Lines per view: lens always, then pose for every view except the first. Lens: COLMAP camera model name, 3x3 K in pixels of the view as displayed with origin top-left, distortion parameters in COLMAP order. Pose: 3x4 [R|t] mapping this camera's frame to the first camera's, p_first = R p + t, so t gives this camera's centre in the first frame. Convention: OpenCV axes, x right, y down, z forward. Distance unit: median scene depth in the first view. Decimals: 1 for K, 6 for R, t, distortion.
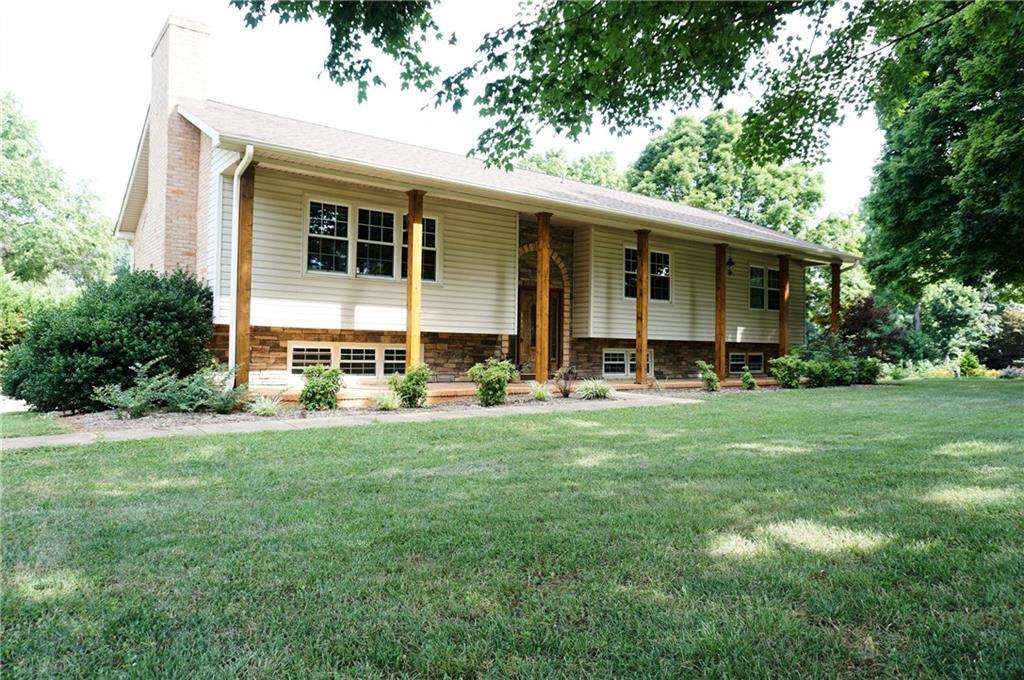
lens RADIAL K [[691.2, 0, 515.2], [0, 691.2, 330.5], [0, 0, 1]] dist [-0.001000, 0.000785]
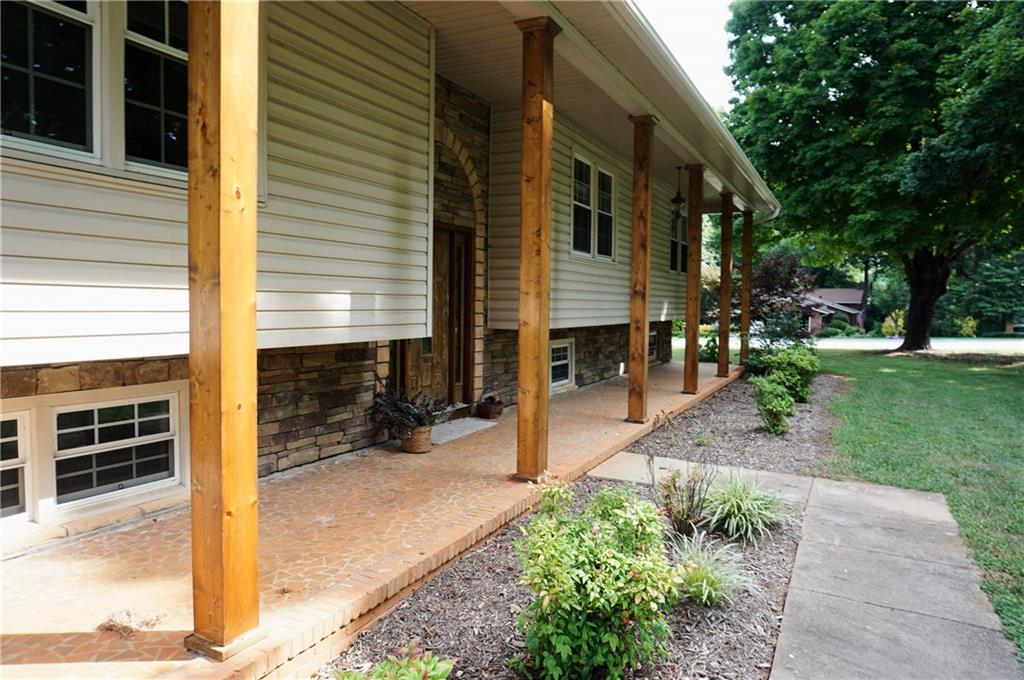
lens RADIAL K [[691.2, 0, 509.5], [0, 691.2, 343.9], [0, 0, 1]] dist [-0.001000, 0.000785]
pose [[0.899128, -0.017770, 0.437324, -0.131795], [-0.027661, 0.994871, 0.097296, -0.030405], [-0.436810, -0.099579, 0.894025, 0.608103]]
